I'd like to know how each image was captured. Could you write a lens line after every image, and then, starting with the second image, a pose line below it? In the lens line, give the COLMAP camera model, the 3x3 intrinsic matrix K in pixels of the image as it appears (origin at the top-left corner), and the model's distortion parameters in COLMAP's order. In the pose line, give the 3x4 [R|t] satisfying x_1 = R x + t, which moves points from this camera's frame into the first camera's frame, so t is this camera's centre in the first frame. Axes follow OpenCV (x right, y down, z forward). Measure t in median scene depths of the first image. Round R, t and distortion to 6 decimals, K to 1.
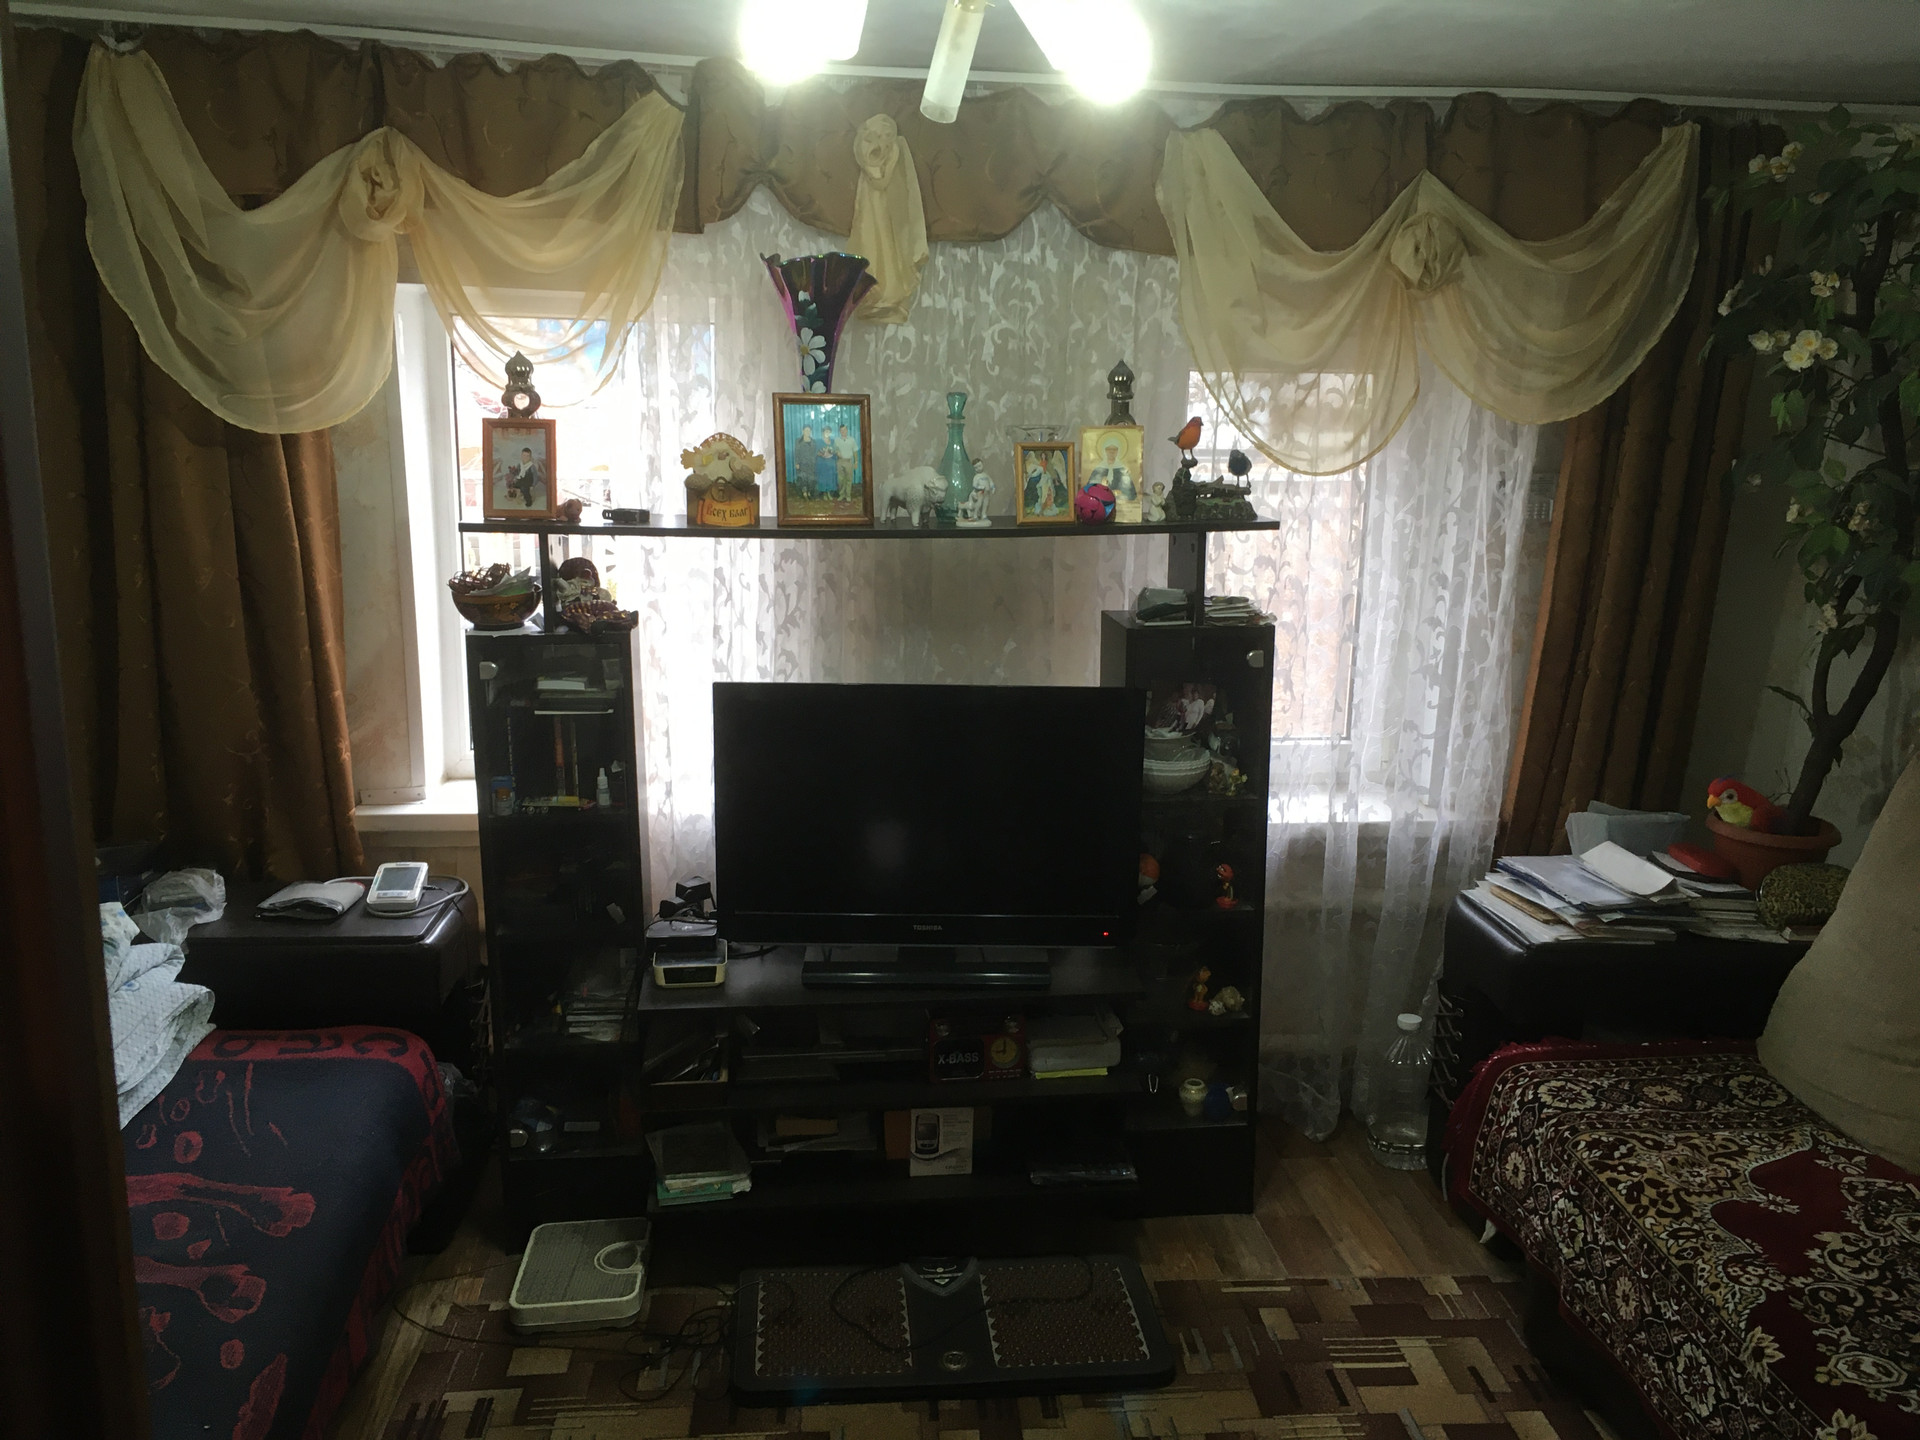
lens RADIAL K [[1636.4, 0, 946.5], [0, 1636.4, 718.6], [0, 0, 1]] dist [0.071241, -0.090216]
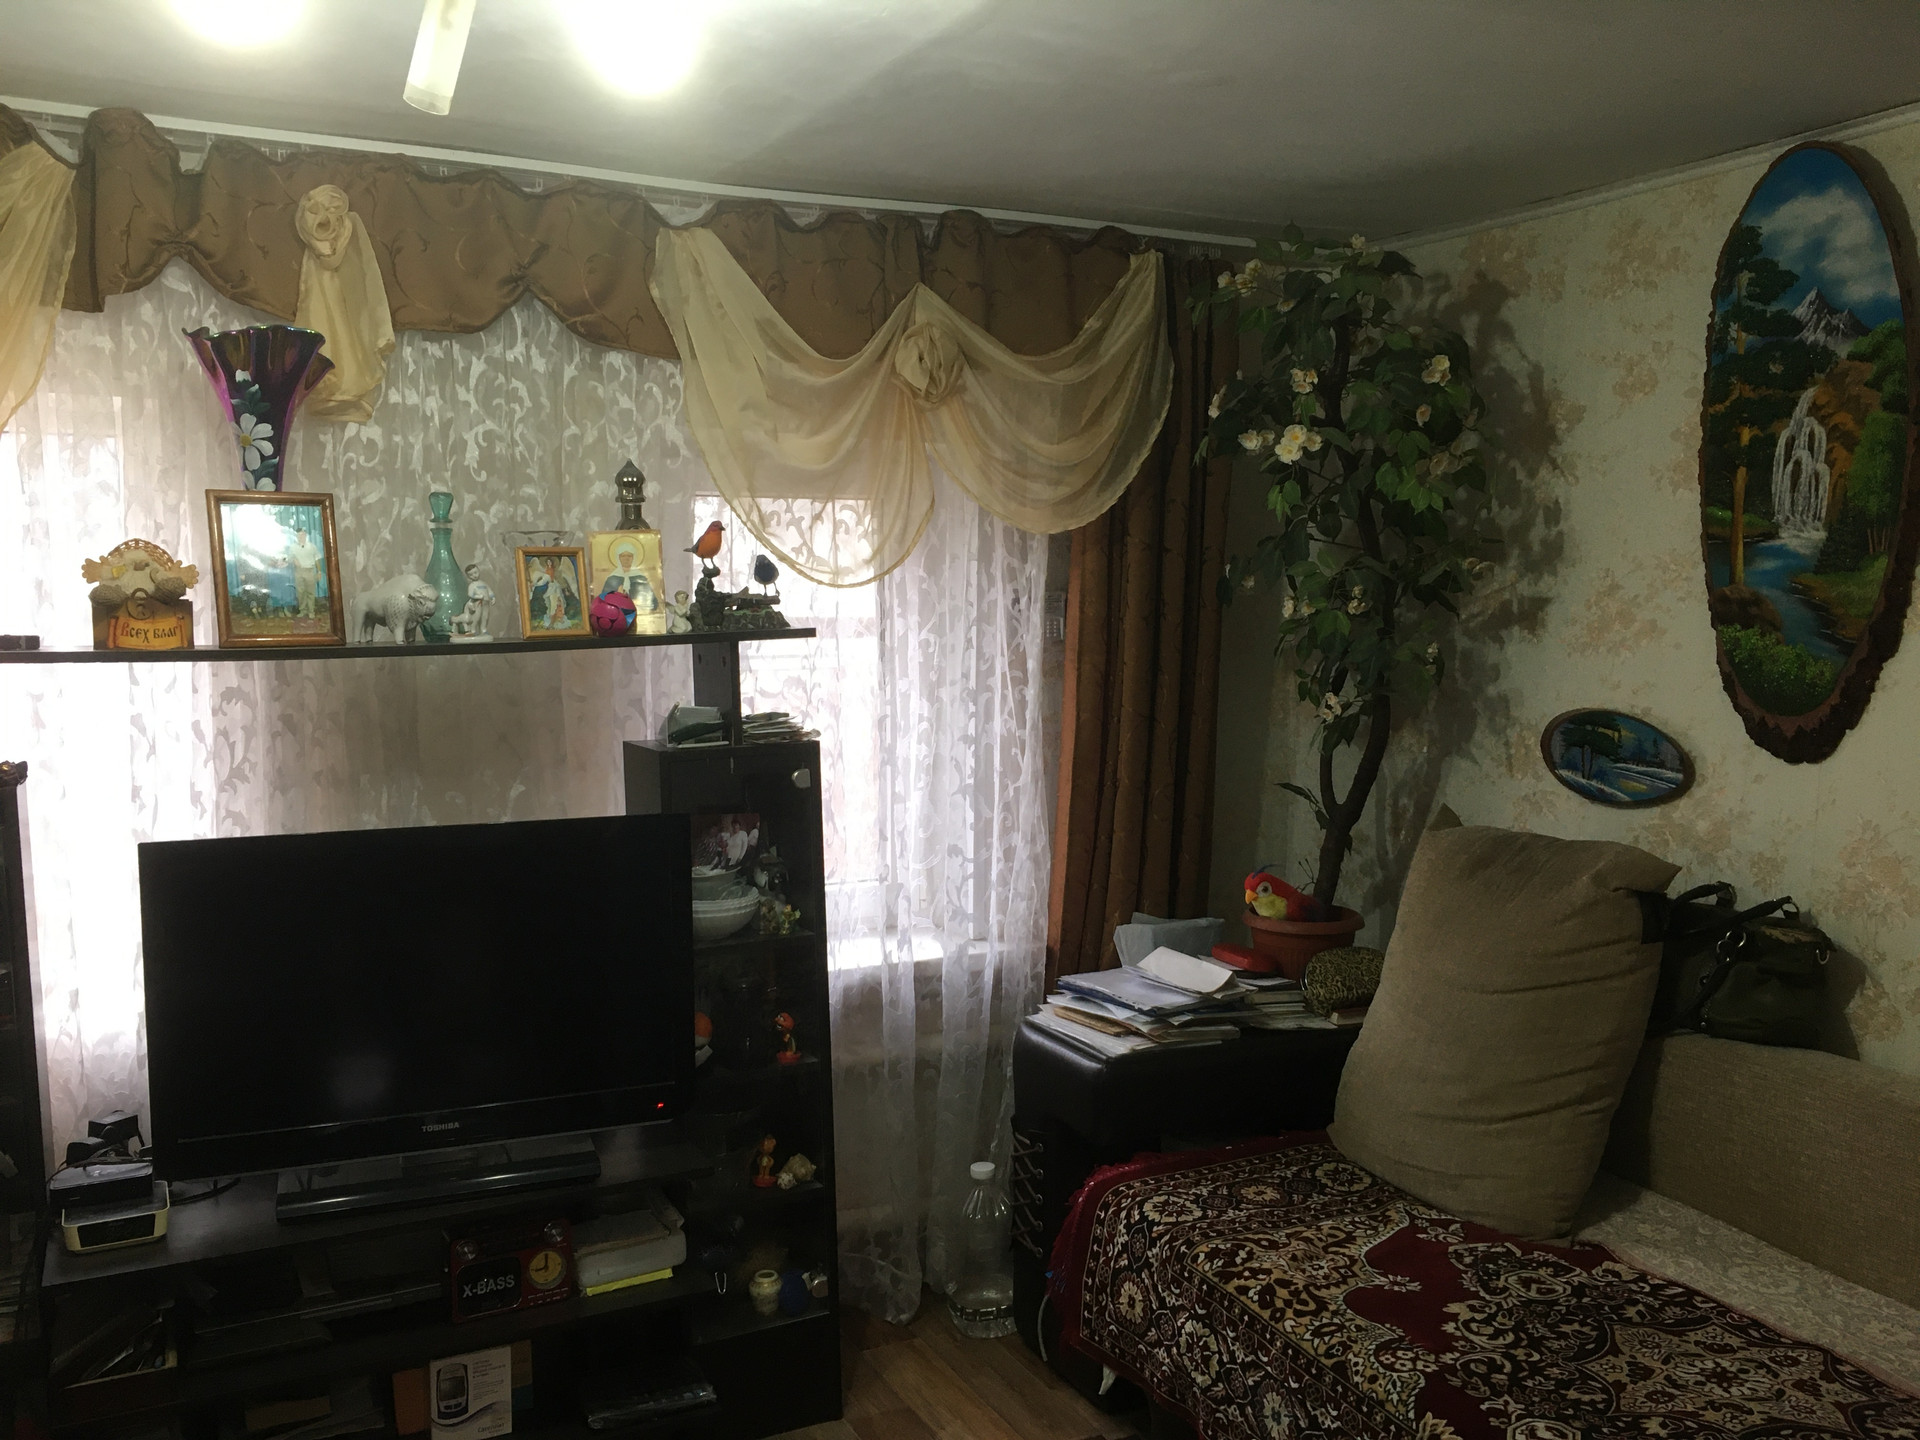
lens RADIAL K [[1636.4, 0, 955.7], [0, 1636.4, 718.0], [0, 0, 1]] dist [0.071241, -0.090216]
pose [[0.941576, -0.050058, 0.333061, -0.032066], [0.096330, 0.987608, -0.123896, 0.050617], [-0.322731, 0.148741, 0.934730, 0.113709]]
